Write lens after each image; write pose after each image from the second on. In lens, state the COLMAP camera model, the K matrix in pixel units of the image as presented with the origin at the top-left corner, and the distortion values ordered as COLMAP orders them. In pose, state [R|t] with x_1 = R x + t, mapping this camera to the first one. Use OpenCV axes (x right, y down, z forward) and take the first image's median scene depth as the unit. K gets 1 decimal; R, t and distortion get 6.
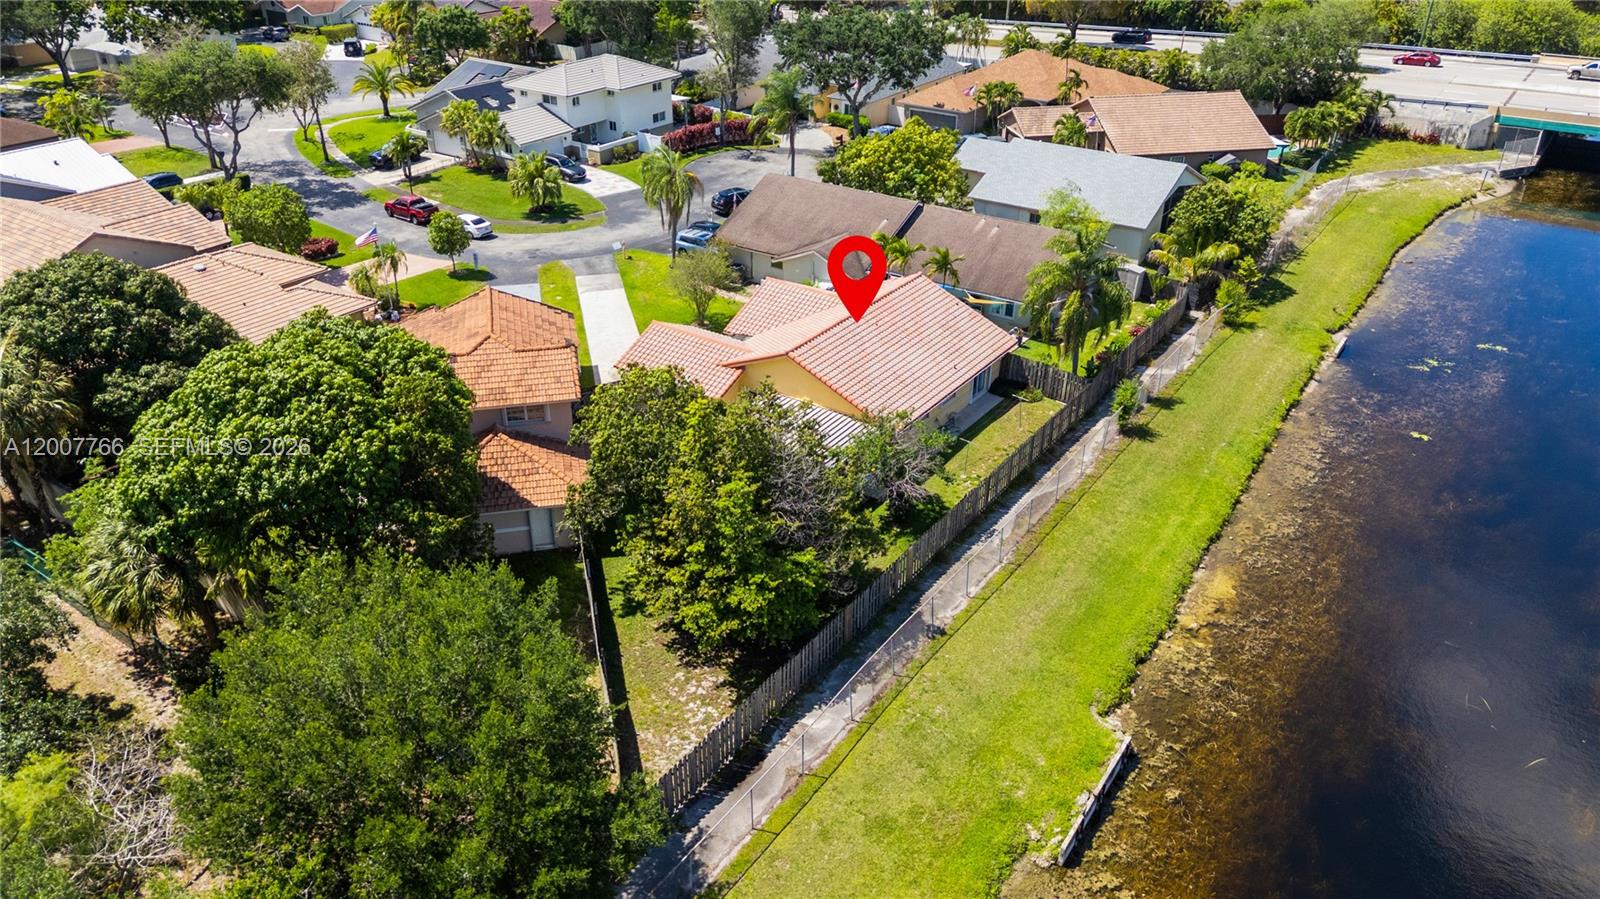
lens RADIAL K [[1173.1, 0, 800.5], [0, 1173.1, 458.0], [0, 0, 1]] dist [0.081200, -0.086802]
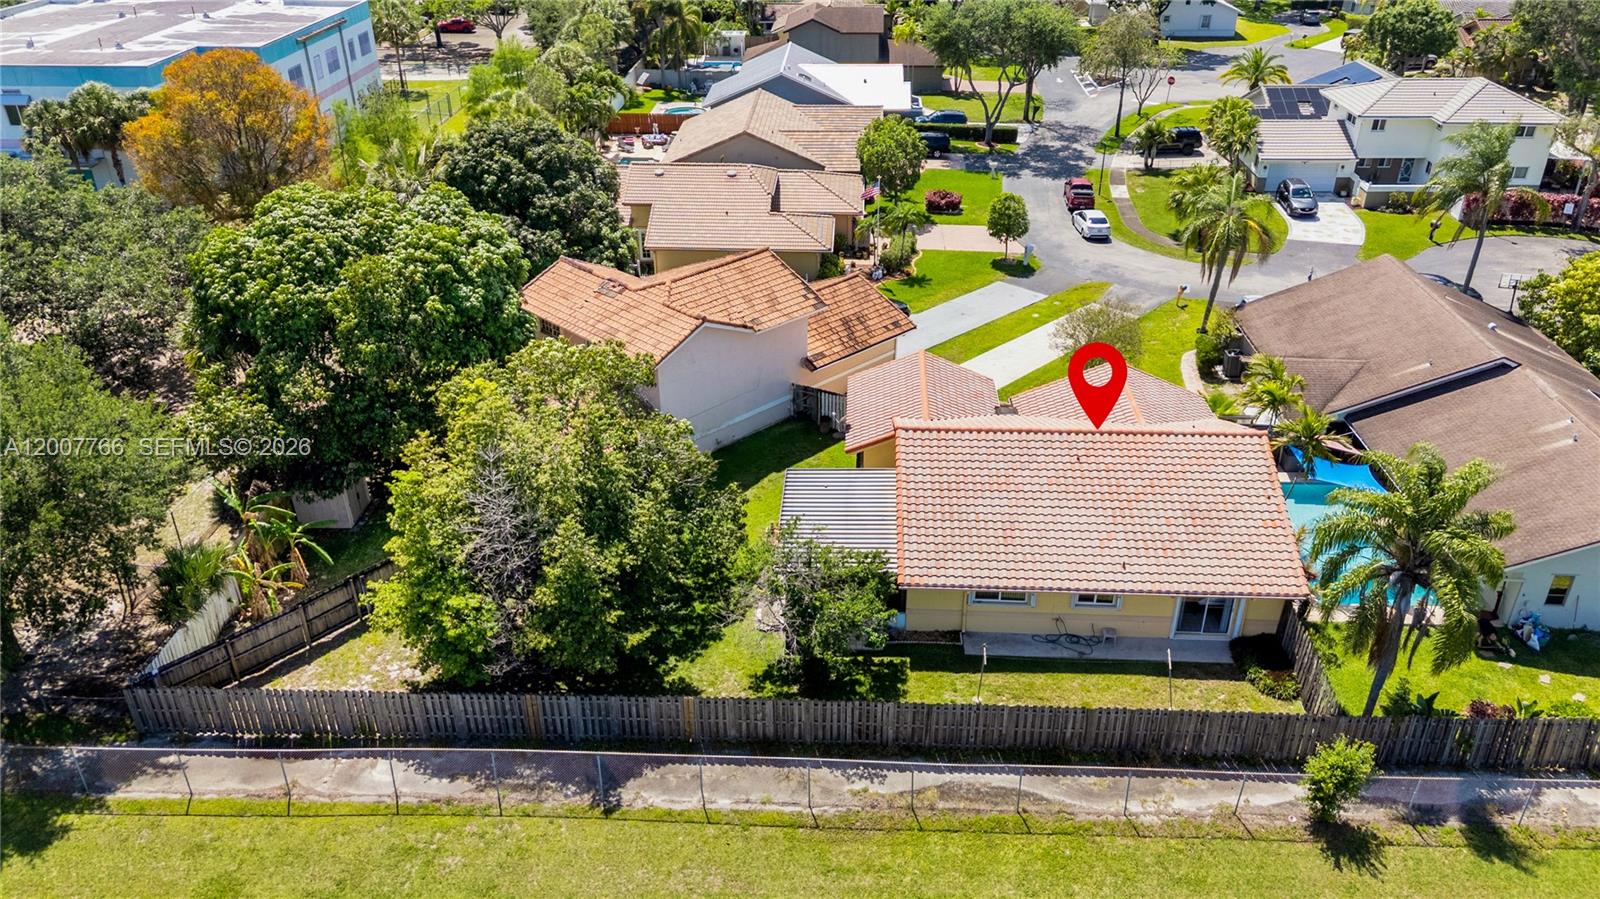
lens RADIAL K [[1173.1, 0, 800.5], [0, 1173.1, 458.0], [0, 0, 1]] dist [0.081200, -0.086802]
pose [[0.528326, 0.411505, -0.742654, 0.394867], [-0.408038, 0.890124, 0.202939, -0.150966], [0.744565, 0.195813, 0.638185, 0.349709]]
